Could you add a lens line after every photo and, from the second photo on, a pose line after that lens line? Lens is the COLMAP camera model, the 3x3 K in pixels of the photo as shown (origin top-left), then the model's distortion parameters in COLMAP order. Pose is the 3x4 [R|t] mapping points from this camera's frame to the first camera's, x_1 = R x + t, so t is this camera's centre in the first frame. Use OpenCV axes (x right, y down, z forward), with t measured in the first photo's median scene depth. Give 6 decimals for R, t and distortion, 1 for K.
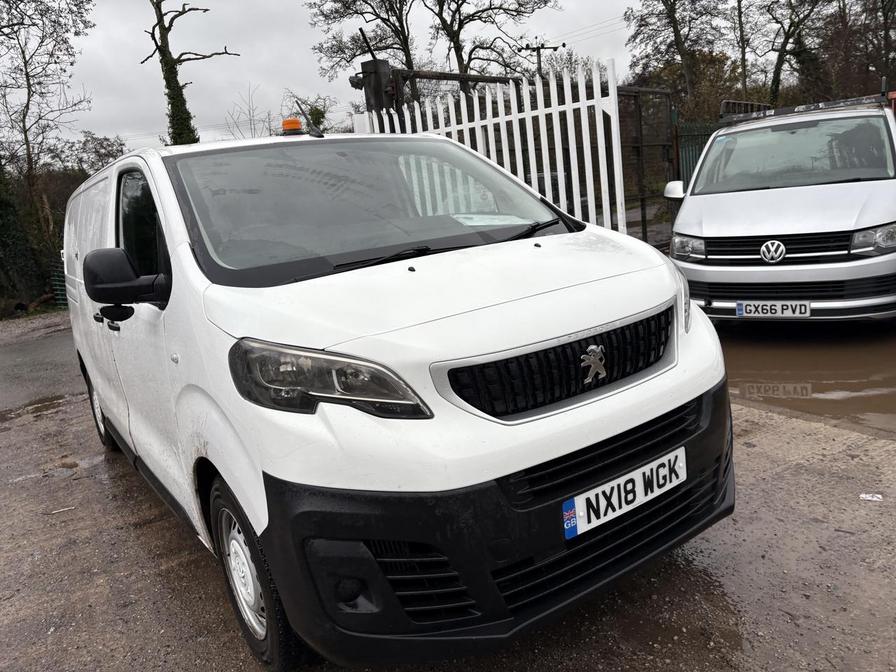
lens RADIAL K [[673.0, 0, 450.9], [0, 673.0, 328.5], [0, 0, 1]] dist [0.068420, -0.087182]
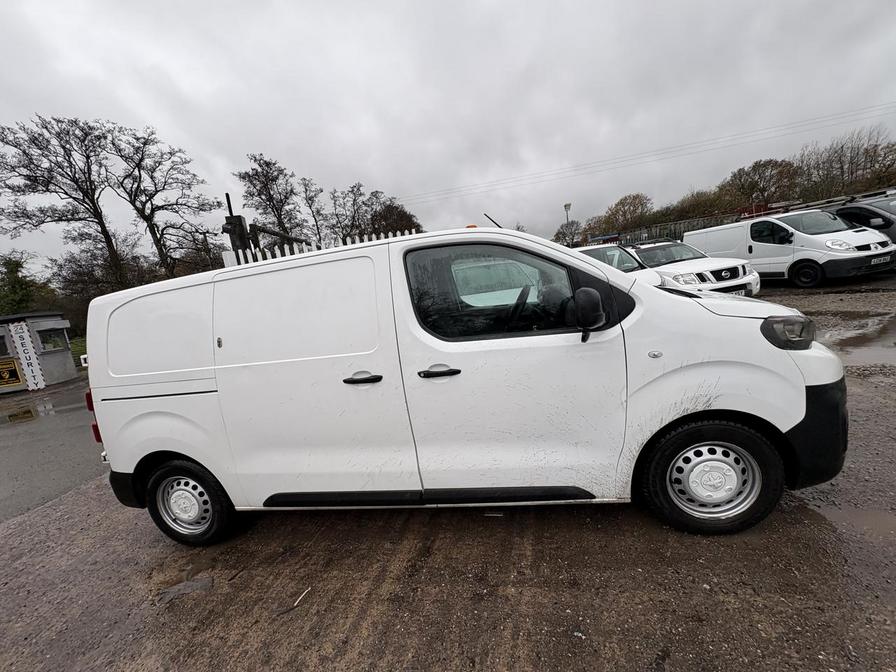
lens RADIAL K [[357.0, 0, 442.8], [0, 357.0, 330.9], [0, 0, 1]] dist [-0.000349, -0.000282]
pose [[0.709212, -0.082087, 0.700200, -0.103128], [0.193182, 0.977811, -0.081036, -0.002617], [-0.678011, 0.192738, 0.709332, 0.060821]]
